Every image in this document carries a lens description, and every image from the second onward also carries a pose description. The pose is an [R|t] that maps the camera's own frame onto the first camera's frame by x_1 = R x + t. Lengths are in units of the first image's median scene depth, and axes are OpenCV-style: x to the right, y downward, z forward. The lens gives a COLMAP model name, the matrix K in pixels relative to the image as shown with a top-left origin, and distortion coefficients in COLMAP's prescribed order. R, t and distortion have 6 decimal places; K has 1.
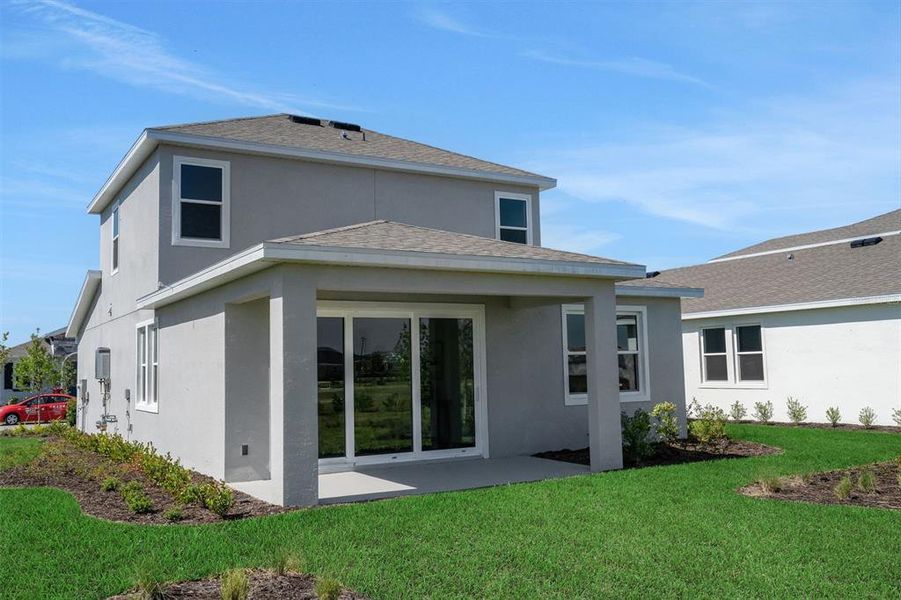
lens RADIAL K [[805.6, 0, 450.5], [0, 805.6, 300.0], [0, 0, 1]] dist [0.001406, 0.007724]
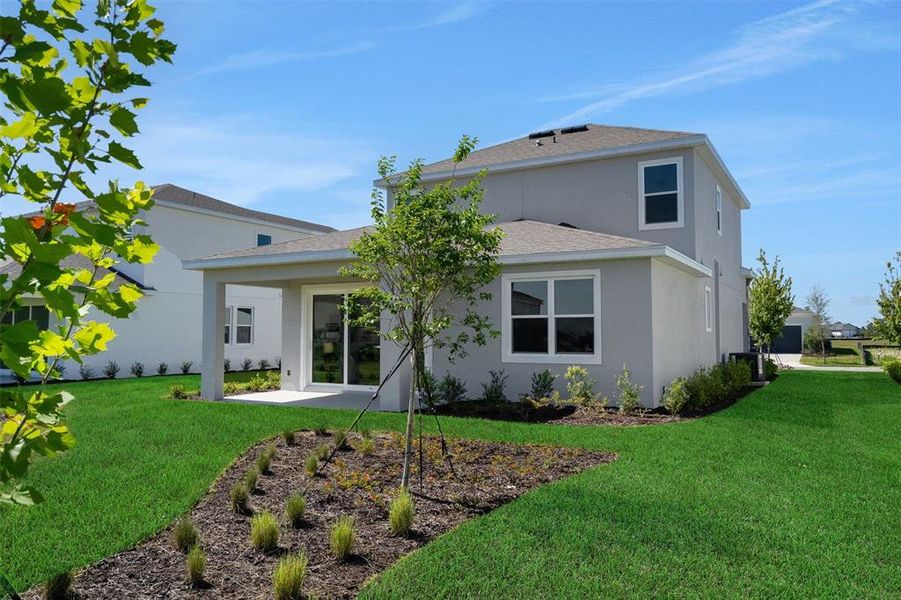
lens RADIAL K [[669.0, 0, 450.5], [0, 669.0, 300.0], [0, 0, 1]] dist [0.006356, 0.001796]
pose [[0.483671, -0.021284, -0.874991, 0.988725], [0.058600, 0.998249, 0.008110, 0.031712], [0.873286, -0.055197, 0.484071, 0.508743]]
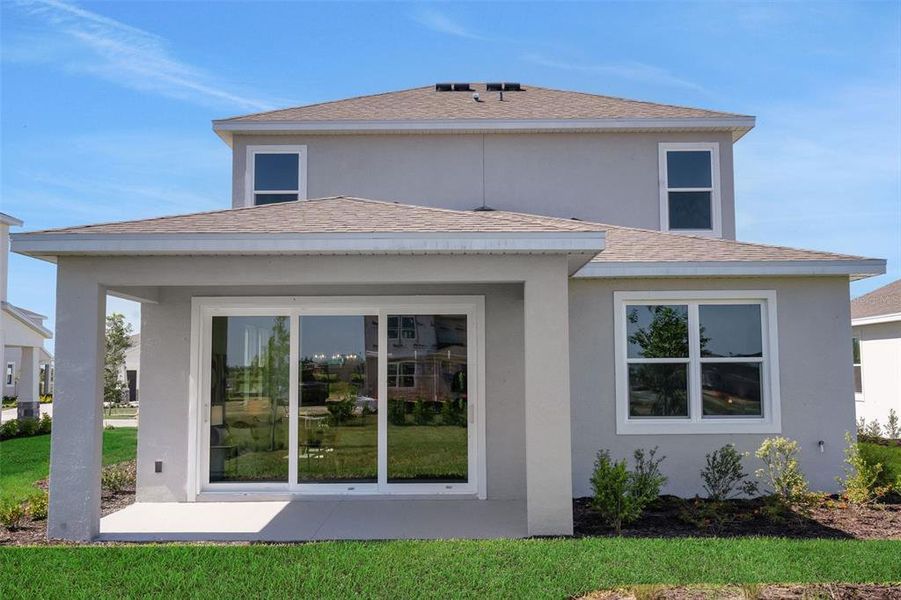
lens RADIAL K [[881.5, 0, 450.5], [0, 881.5, 300.0], [0, 0, 1]] dist [0.022666, 0.006992]
pose [[0.855999, -0.024832, -0.516380, 0.442424], [0.027839, 0.999611, -0.001921, 0.010354], [0.516227, -0.012731, 0.856357, 0.274667]]
